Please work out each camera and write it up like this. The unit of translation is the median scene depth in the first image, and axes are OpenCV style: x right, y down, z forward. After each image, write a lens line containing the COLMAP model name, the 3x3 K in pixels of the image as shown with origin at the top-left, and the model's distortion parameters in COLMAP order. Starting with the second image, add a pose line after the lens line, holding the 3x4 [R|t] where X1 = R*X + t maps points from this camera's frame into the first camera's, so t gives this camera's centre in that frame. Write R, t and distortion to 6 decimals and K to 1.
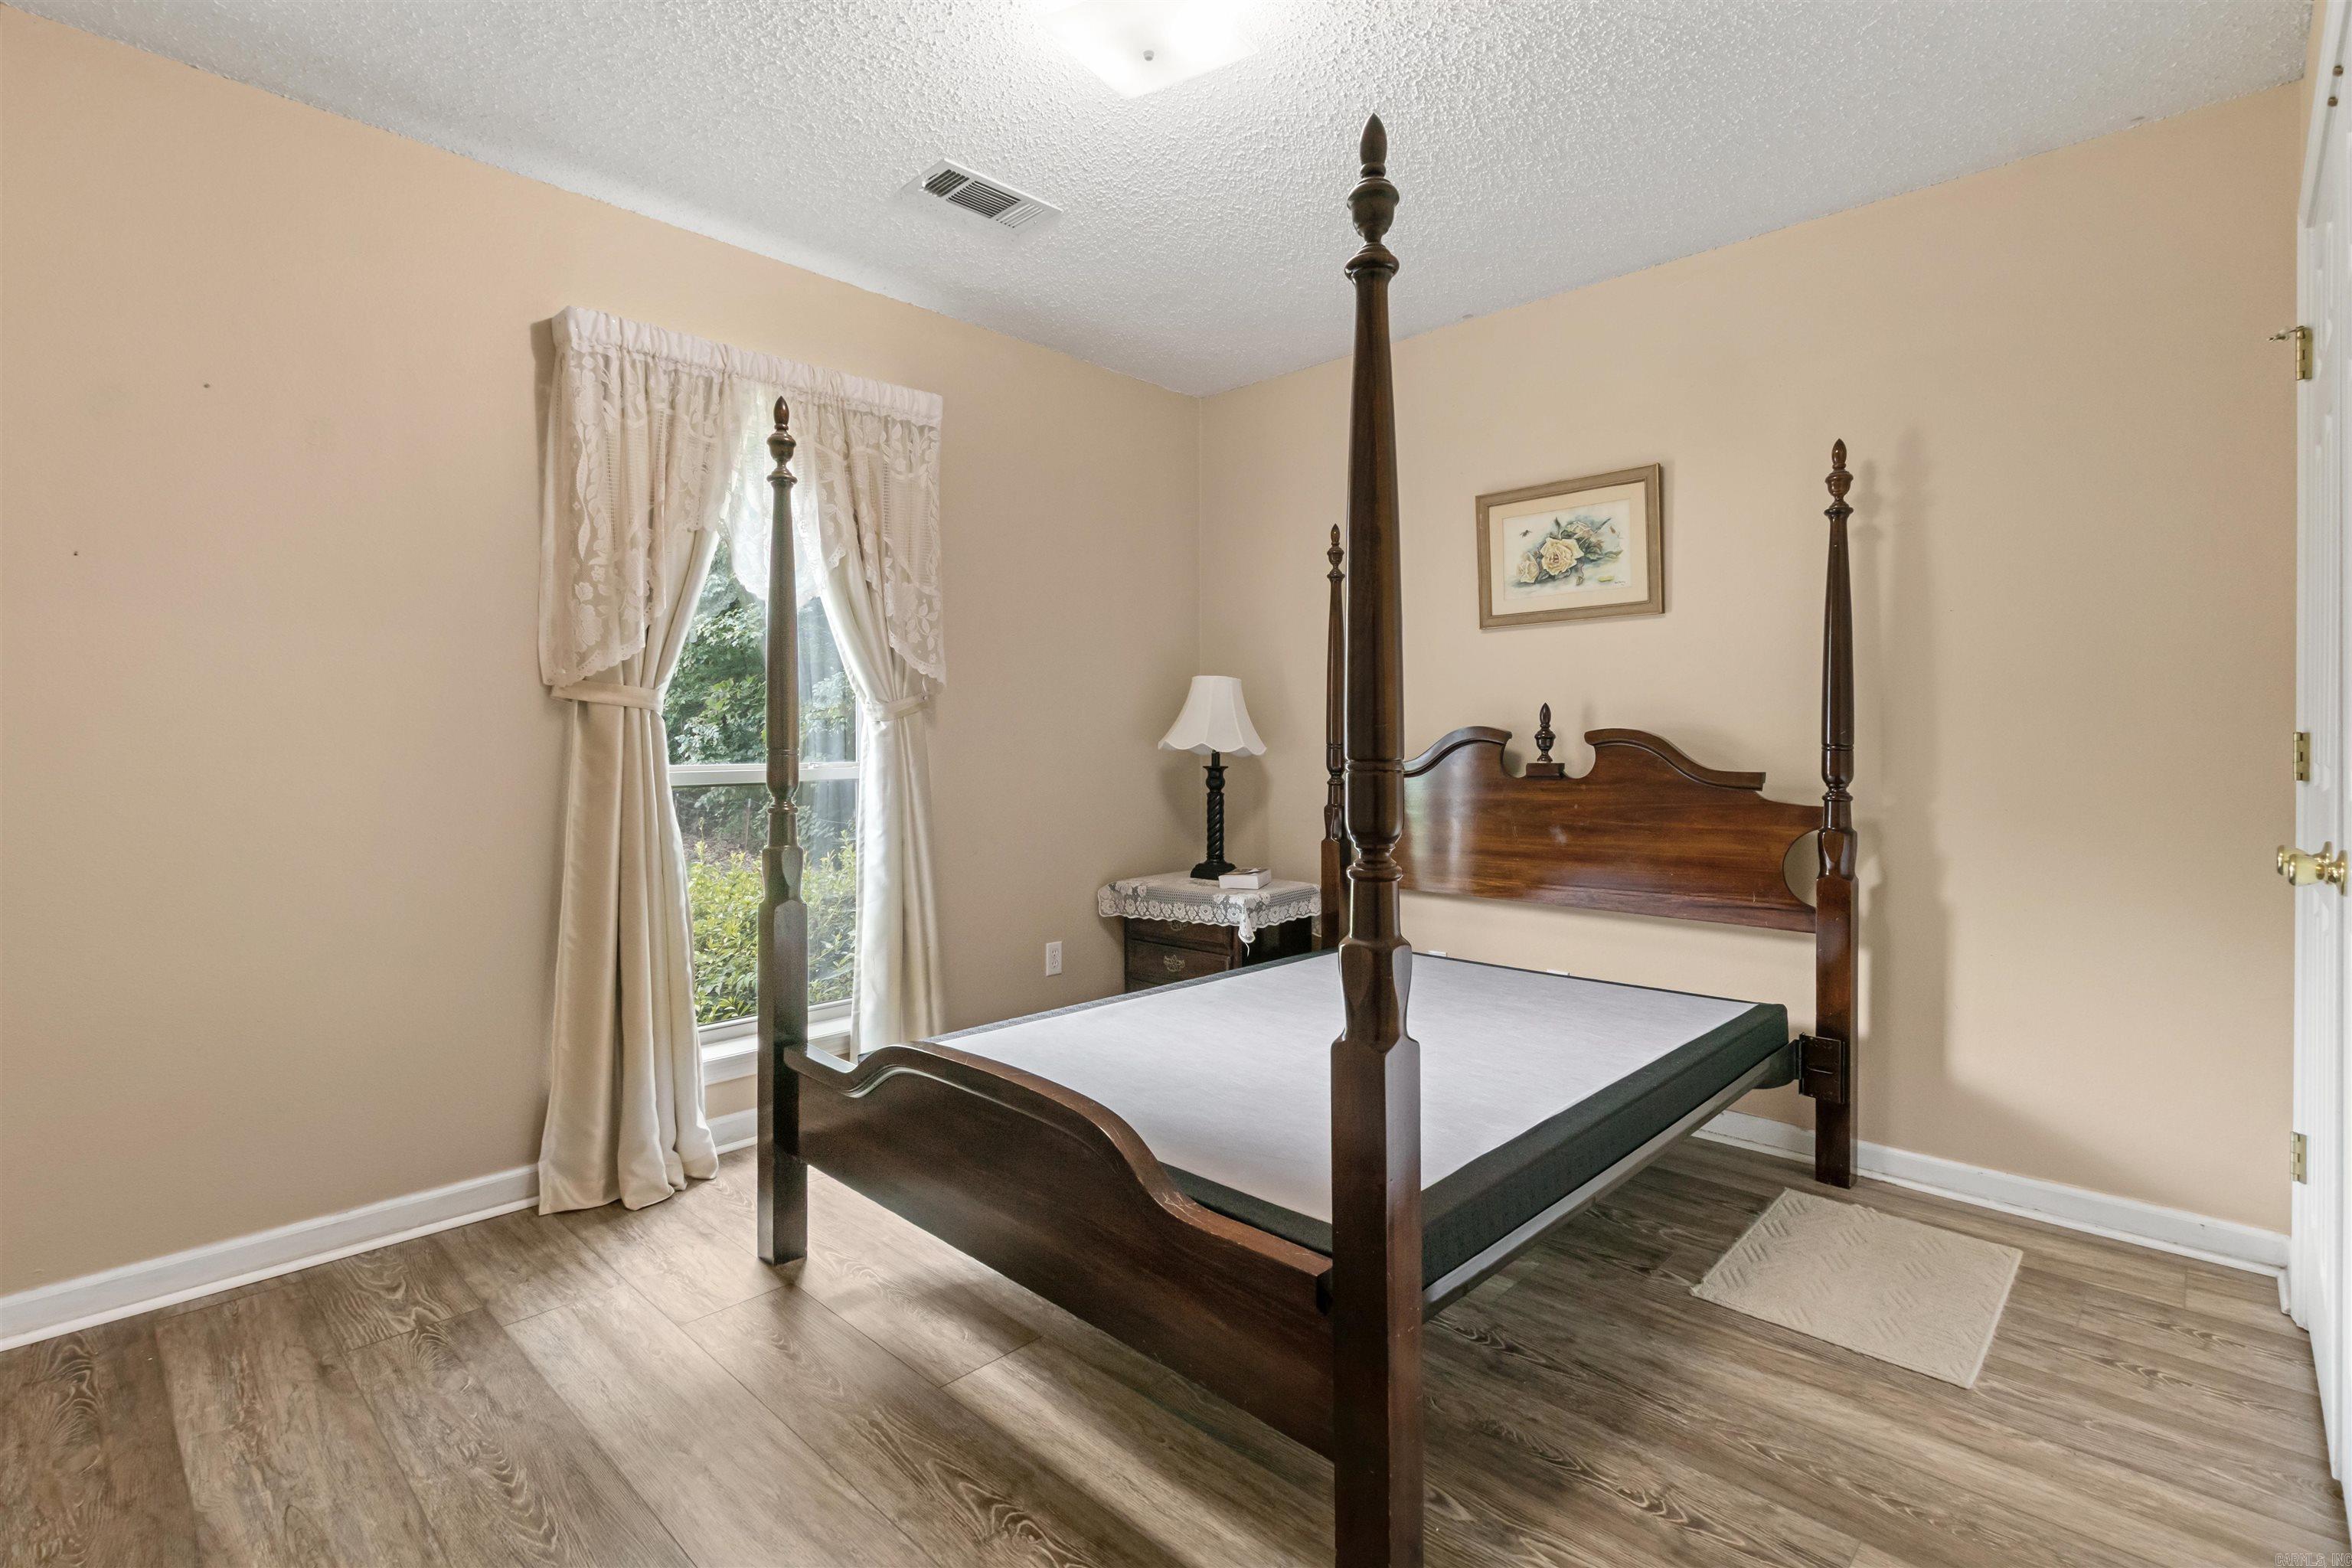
lens RADIAL K [[1079.9, 0, 1176.0], [0, 1079.9, 784.0], [0, 0, 1]] dist [0.002732, -0.000231]
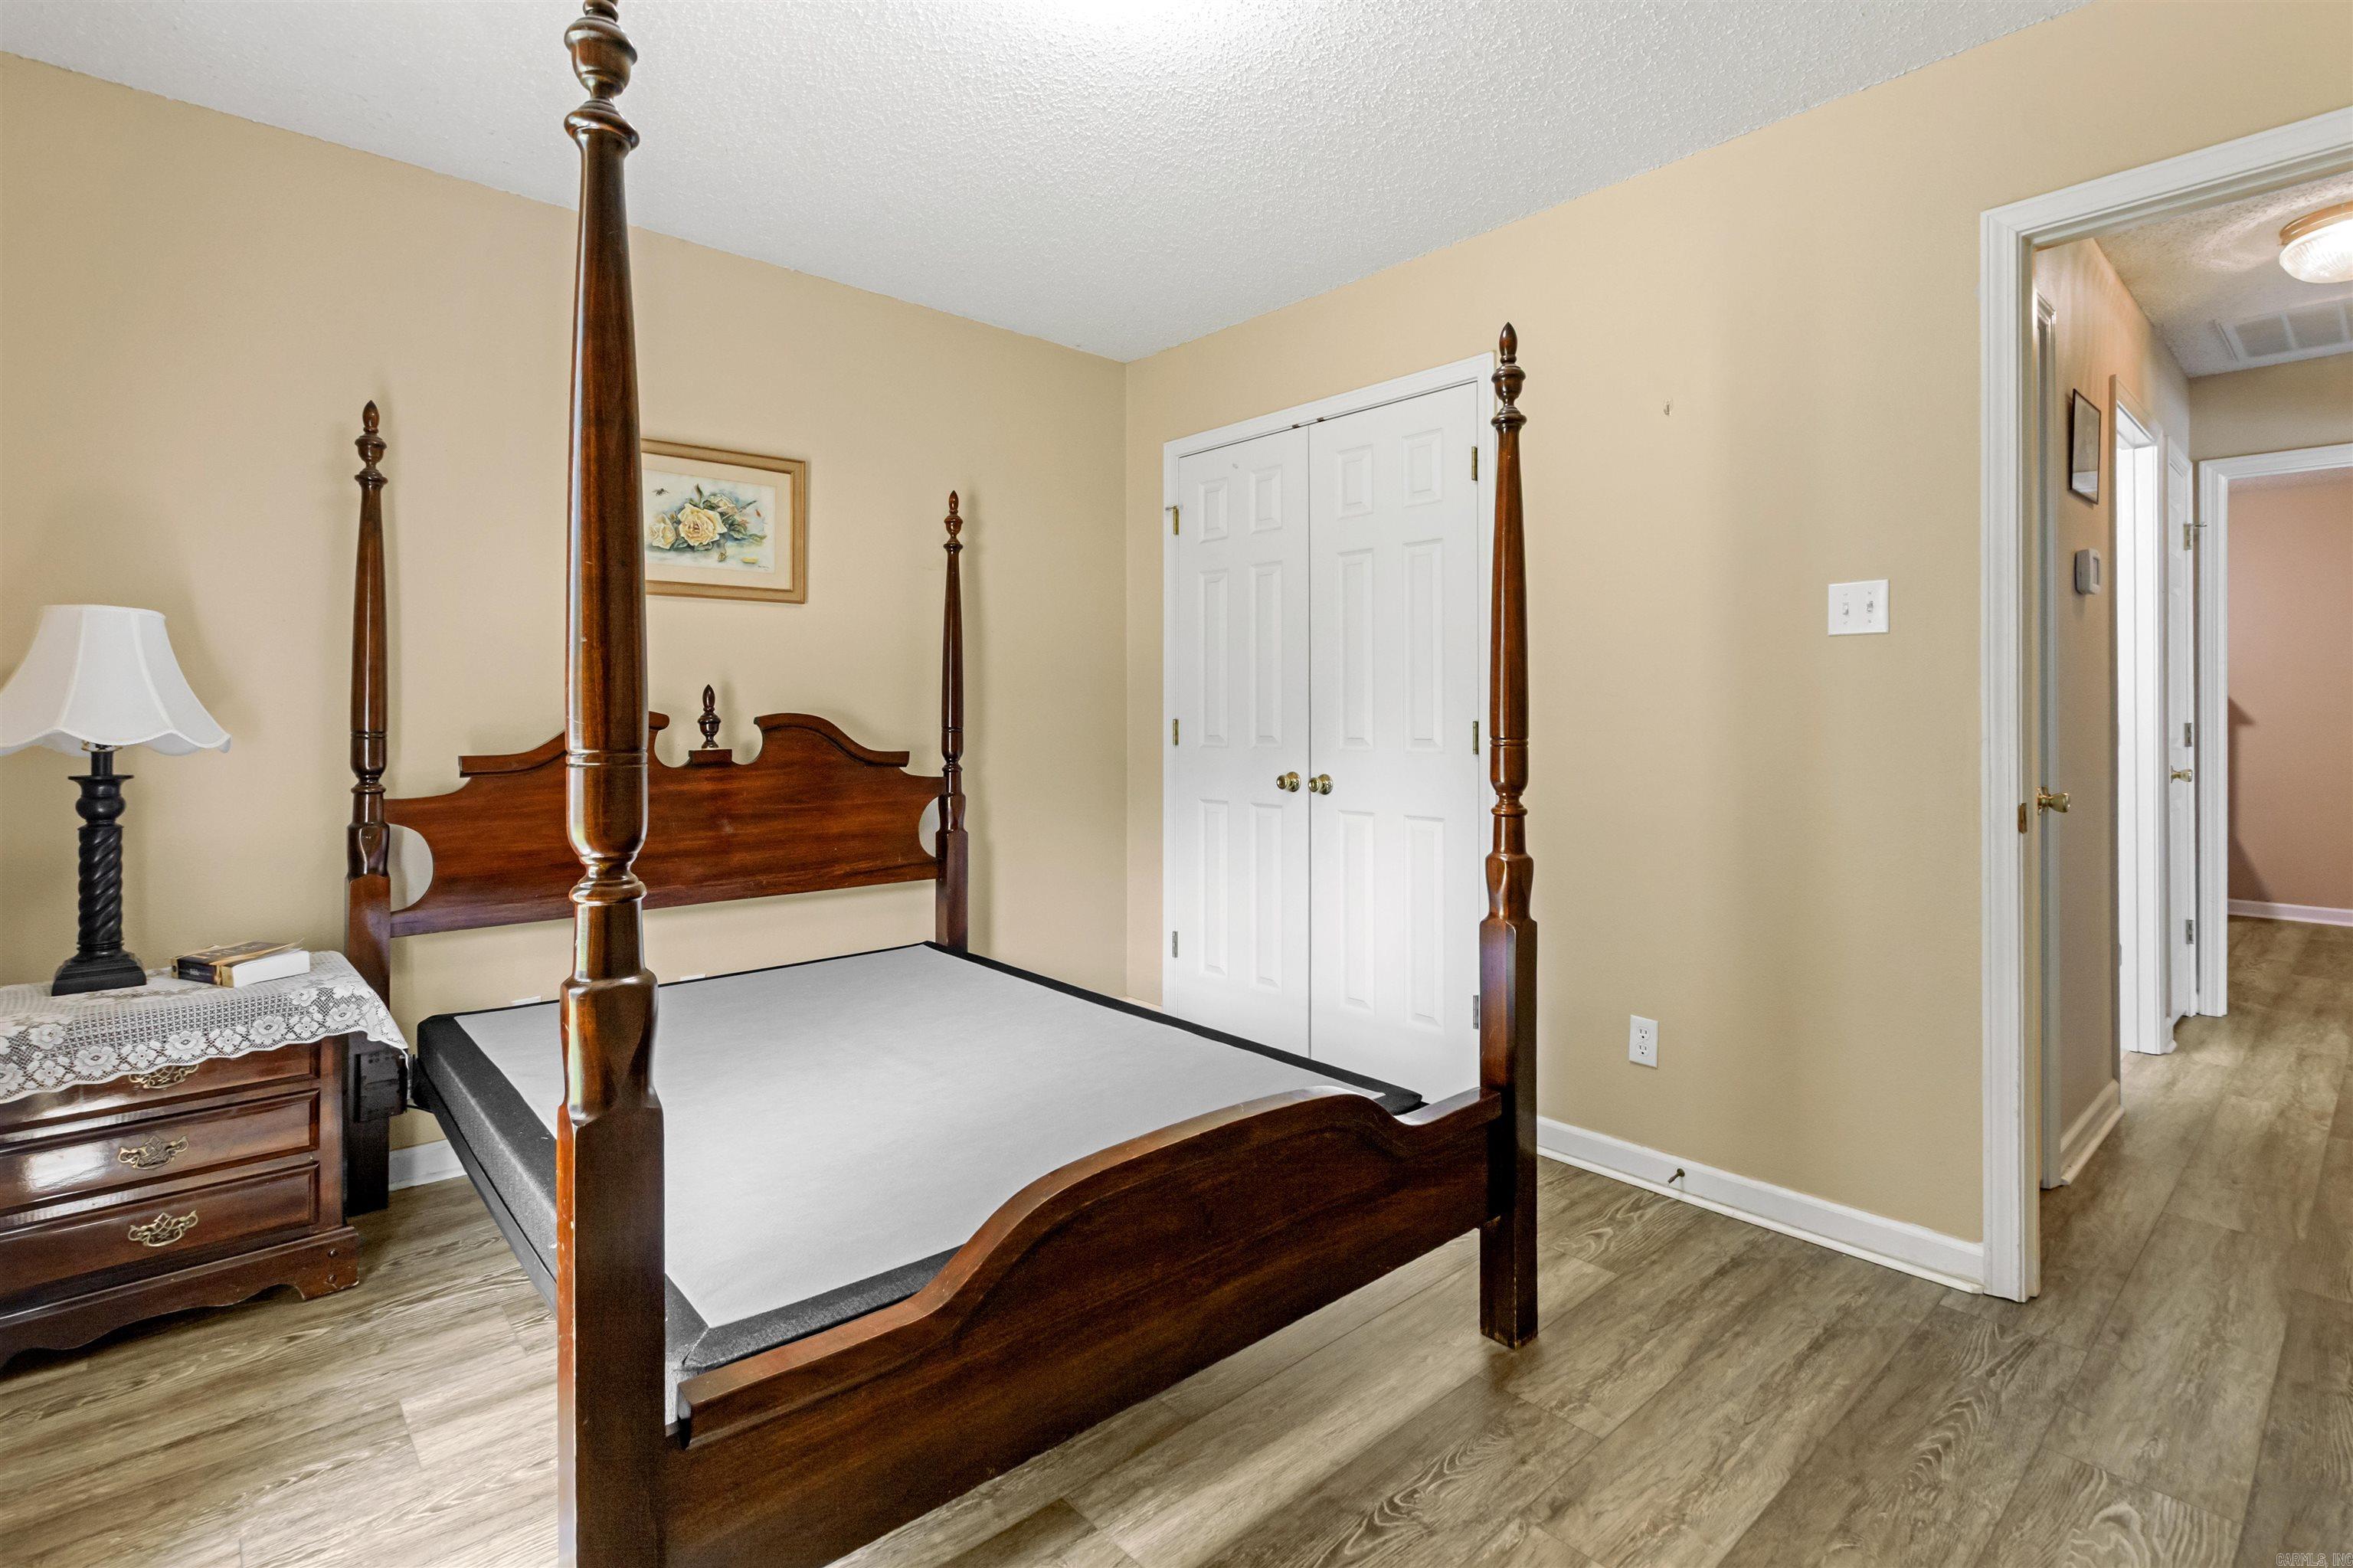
lens RADIAL K [[1092.9, 0, 1172.5], [0, 1092.9, 759.4], [0, 0, 1]] dist [-0.000716, -0.001845]
pose [[0.101715, -0.032640, 0.994278, -0.556980], [0.043874, 0.998636, 0.028295, -0.020571], [-0.993846, 0.040745, 0.103009, 0.522417]]
